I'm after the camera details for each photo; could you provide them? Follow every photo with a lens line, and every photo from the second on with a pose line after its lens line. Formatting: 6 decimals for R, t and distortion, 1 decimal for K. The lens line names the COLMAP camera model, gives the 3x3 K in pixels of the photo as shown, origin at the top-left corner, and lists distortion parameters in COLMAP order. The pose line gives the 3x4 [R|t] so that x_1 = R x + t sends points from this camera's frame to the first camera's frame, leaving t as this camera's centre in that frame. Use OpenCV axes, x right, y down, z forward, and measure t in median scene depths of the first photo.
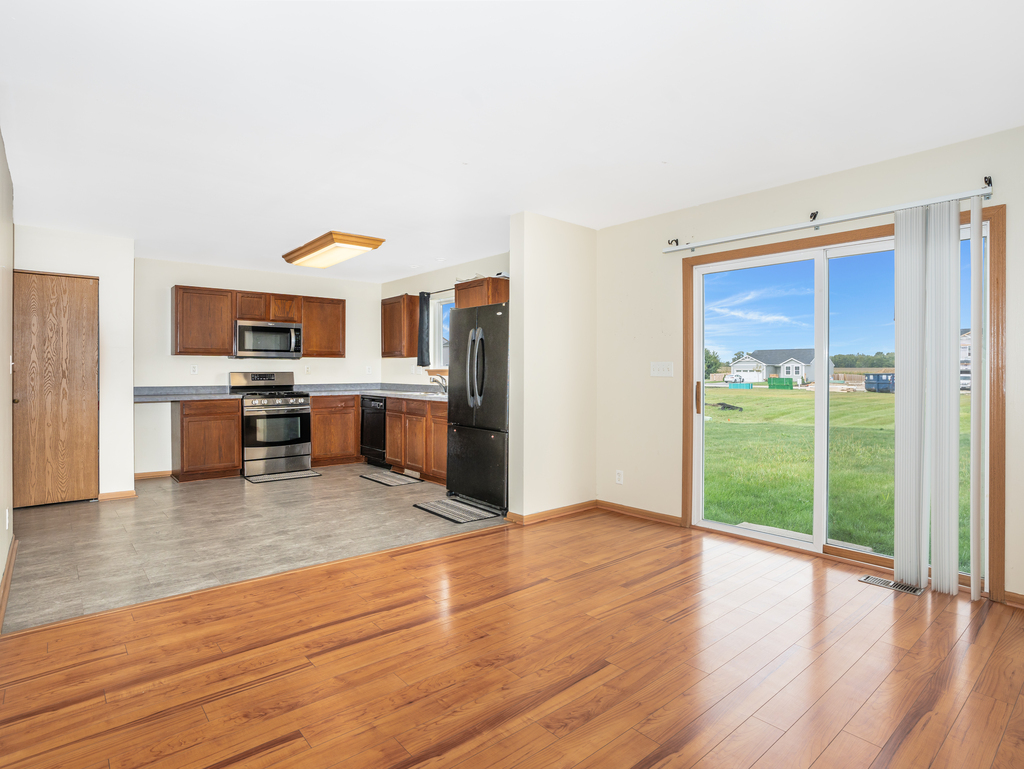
lens RADIAL K [[555.3, 0, 510.1], [0, 555.3, 374.3], [0, 0, 1]] dist [-0.059199, 0.036009]
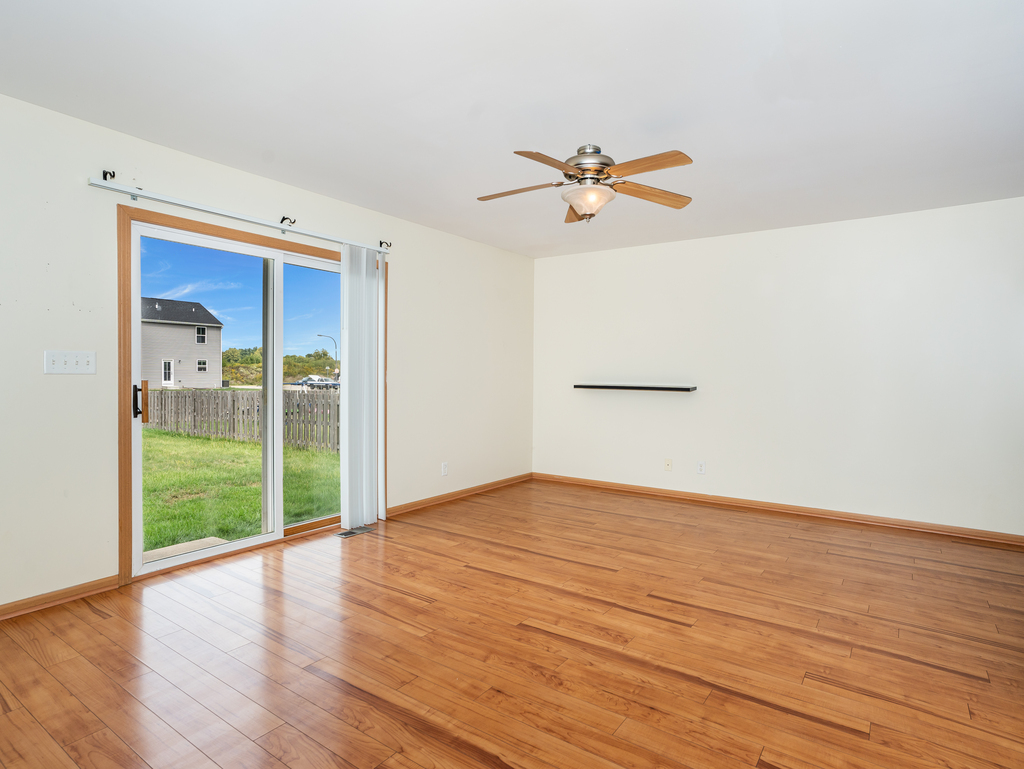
lens RADIAL K [[567.0, 0, 518.2], [0, 567.0, 378.9], [0, 0, 1]] dist [-0.039875, 0.034628]
pose [[-0.249910, -0.014001, 0.968168, -0.366086], [-0.003787, 0.999902, 0.013482, 0.000042], [-0.968262, -0.000297, -0.249938, 0.499743]]
